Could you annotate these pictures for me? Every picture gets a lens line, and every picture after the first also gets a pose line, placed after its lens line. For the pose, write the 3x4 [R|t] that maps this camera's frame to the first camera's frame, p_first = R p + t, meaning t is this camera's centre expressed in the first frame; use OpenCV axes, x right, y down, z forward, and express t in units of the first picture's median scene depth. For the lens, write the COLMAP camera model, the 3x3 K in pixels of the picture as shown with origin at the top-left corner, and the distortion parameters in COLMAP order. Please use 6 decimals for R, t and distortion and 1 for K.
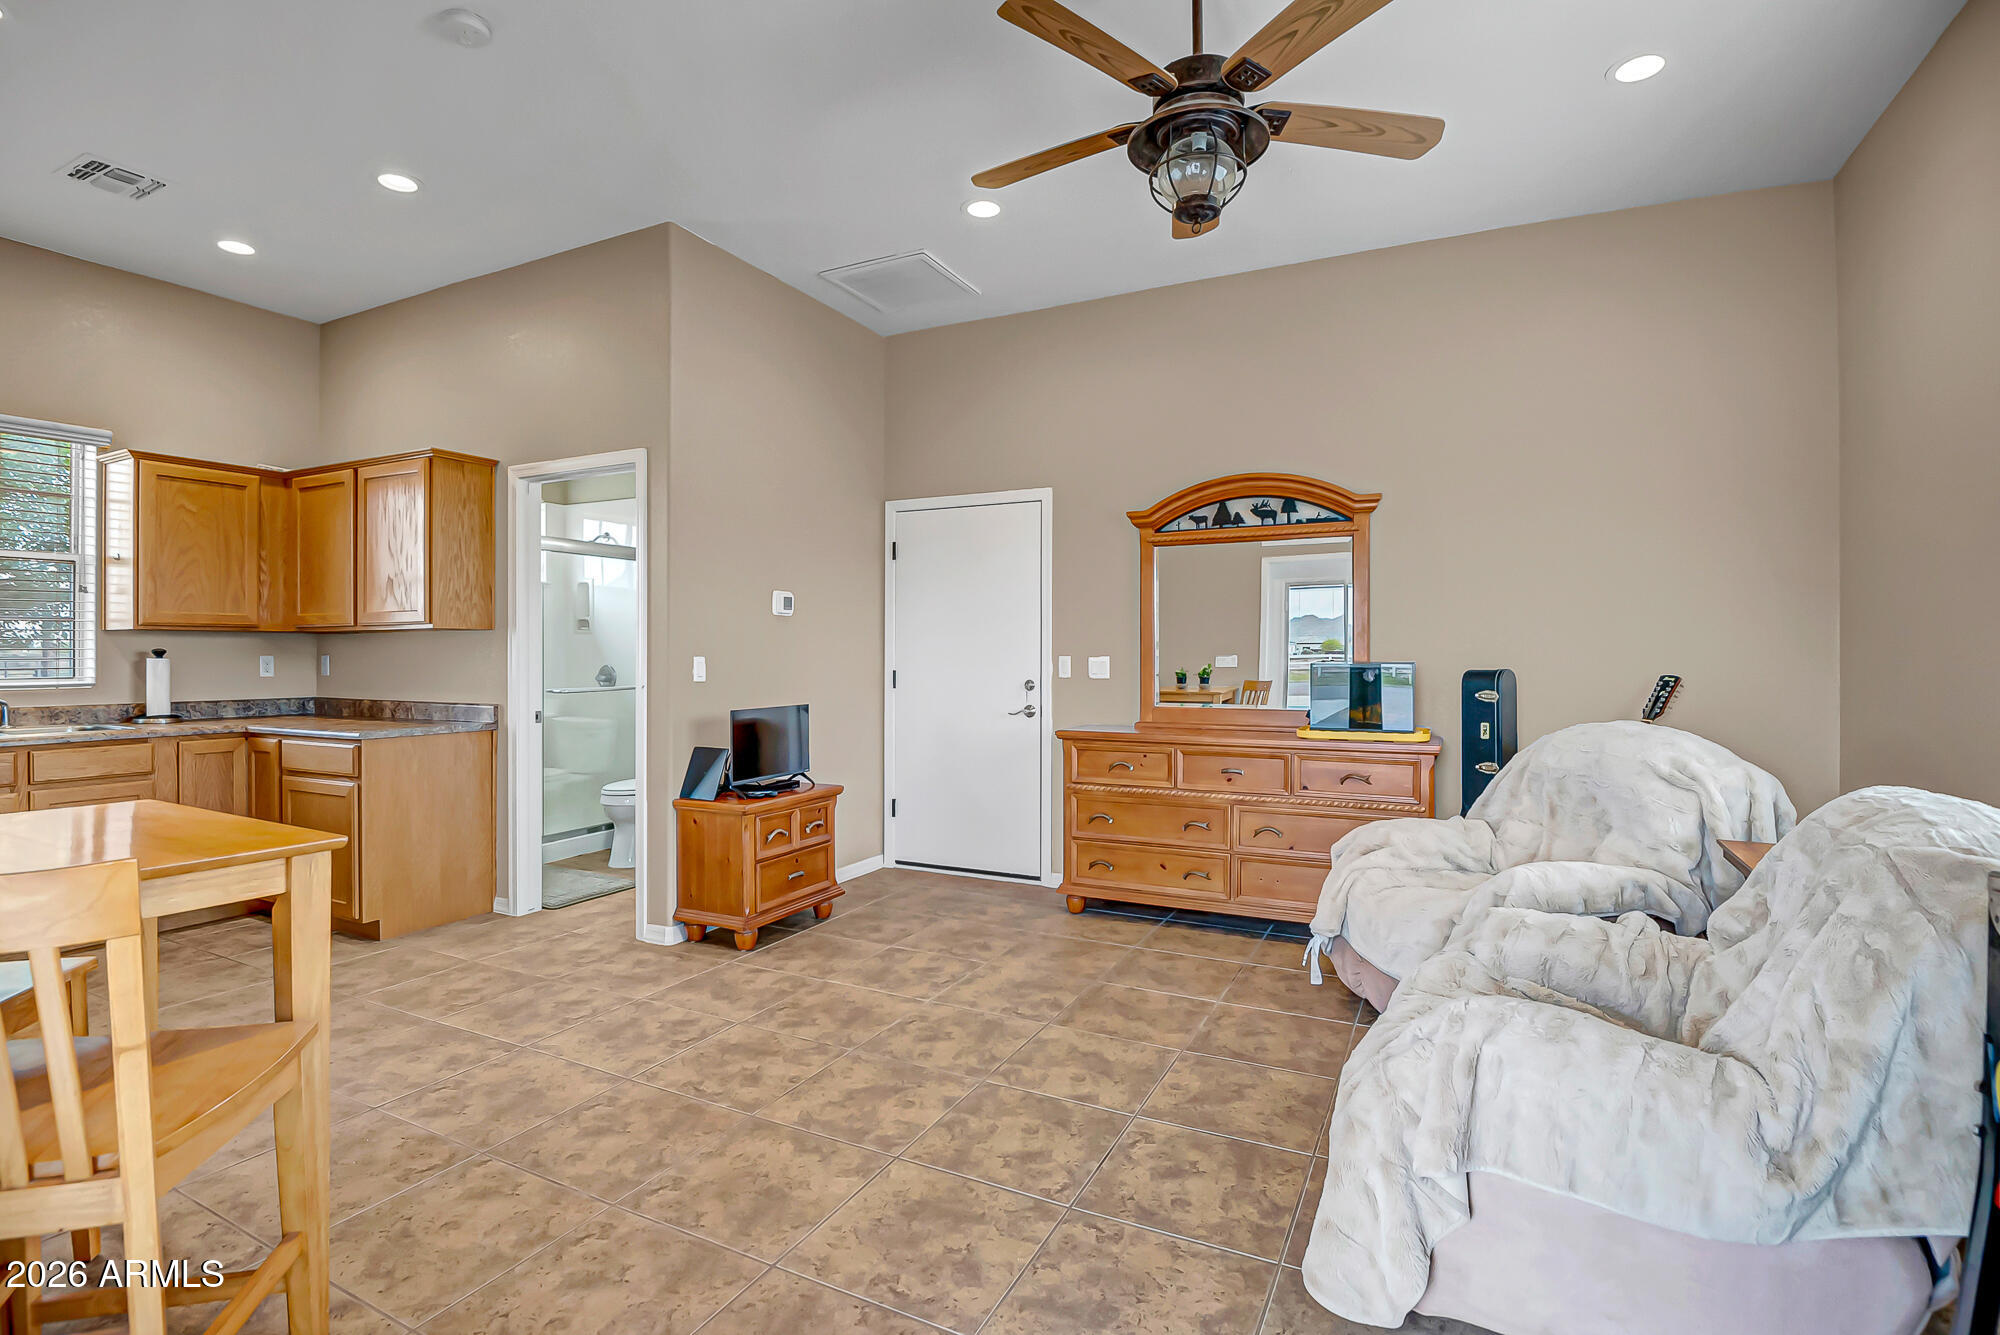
lens RADIAL K [[948.9, 0, 1002.8], [0, 948.9, 658.3], [0, 0, 1]] dist [0.023858, -0.018632]
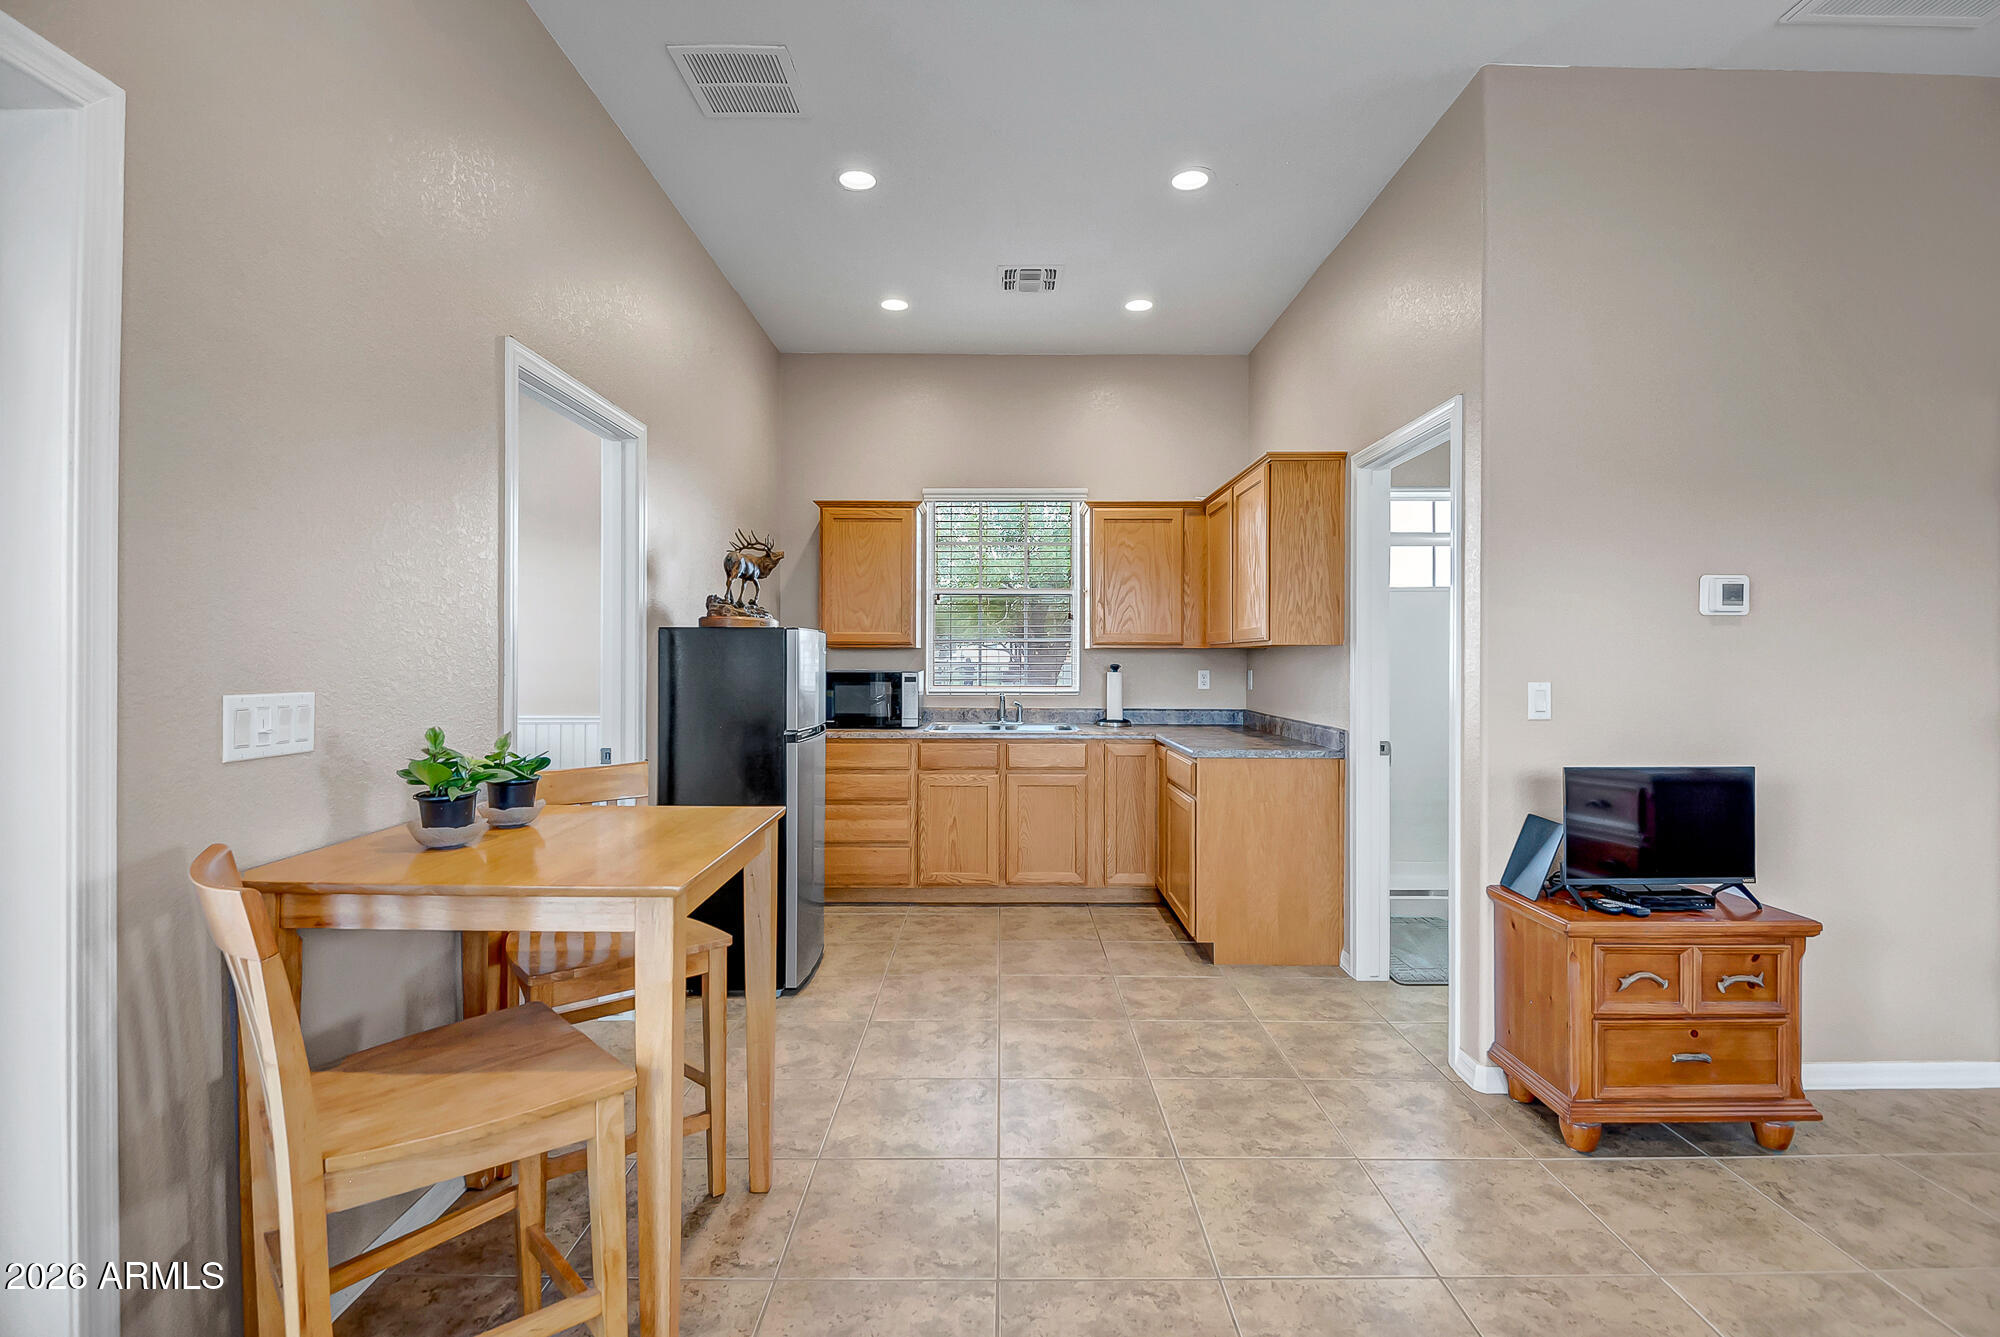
lens RADIAL K [[948.9, 0, 1002.8], [0, 948.9, 659.3], [0, 0, 1]] dist [0.023858, -0.018632]
pose [[0.456487, 0.002262, -0.889727, 0.111103], [-0.008018, 0.999967, -0.001572, -0.013600], [0.889694, 0.007851, 0.456490, 0.342916]]
